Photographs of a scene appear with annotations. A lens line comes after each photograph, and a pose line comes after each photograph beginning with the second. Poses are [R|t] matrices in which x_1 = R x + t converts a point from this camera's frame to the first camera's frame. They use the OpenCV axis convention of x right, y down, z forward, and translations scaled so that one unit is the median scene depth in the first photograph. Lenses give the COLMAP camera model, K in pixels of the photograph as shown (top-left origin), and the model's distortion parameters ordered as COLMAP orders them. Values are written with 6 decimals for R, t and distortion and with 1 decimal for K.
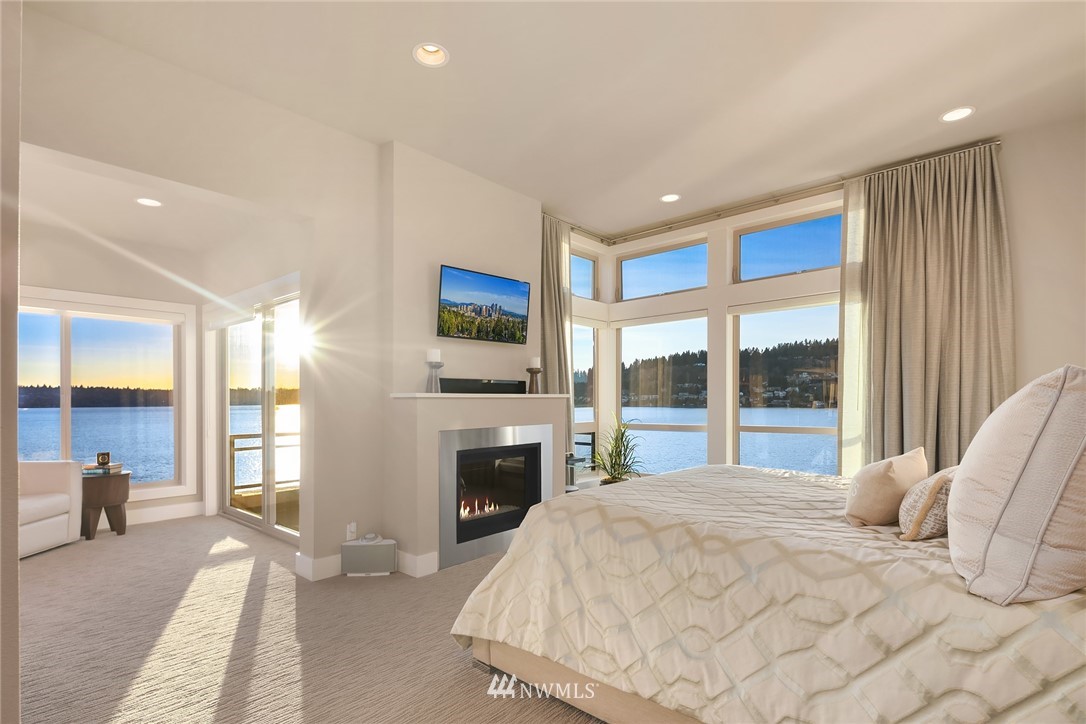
lens RADIAL K [[522.9, 0, 546.1], [0, 522.9, 396.5], [0, 0, 1]] dist [0.001284, -0.000859]
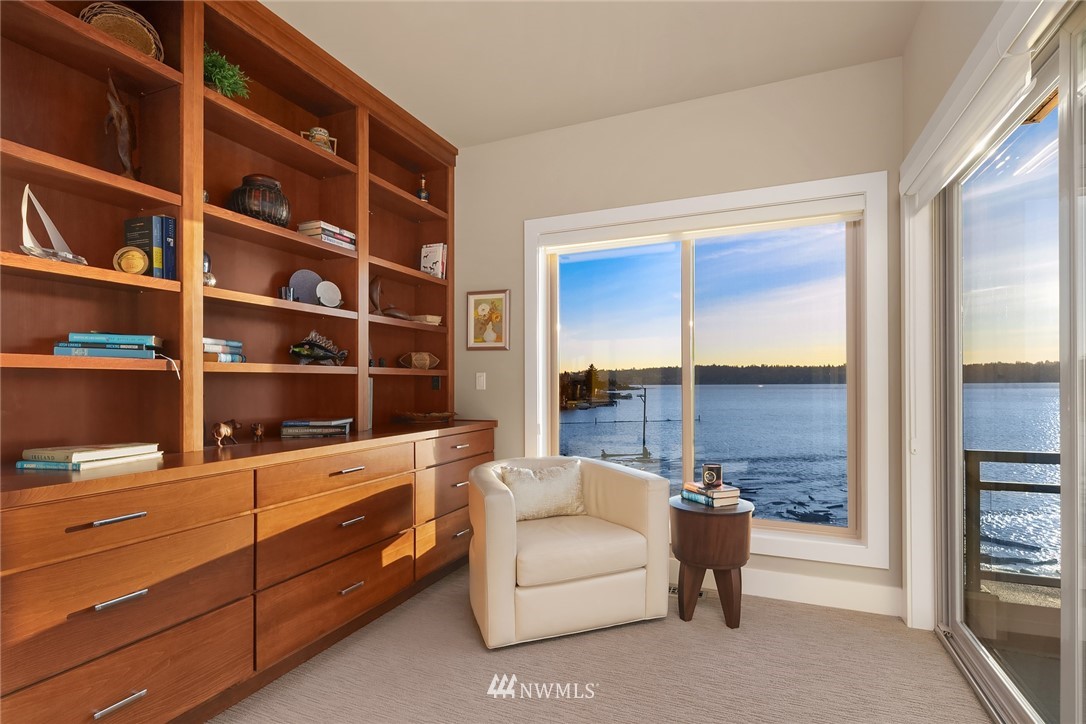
lens RADIAL K [[539.9, 0, 545.1], [0, 539.9, 378.4], [0, 0, 1]] dist [-0.003308, -0.000924]
pose [[0.311186, -0.000127, -0.950349, -0.339453], [0.006338, 0.999978, 0.001942, 0.012880], [0.950328, -0.006627, 0.311180, 0.621139]]
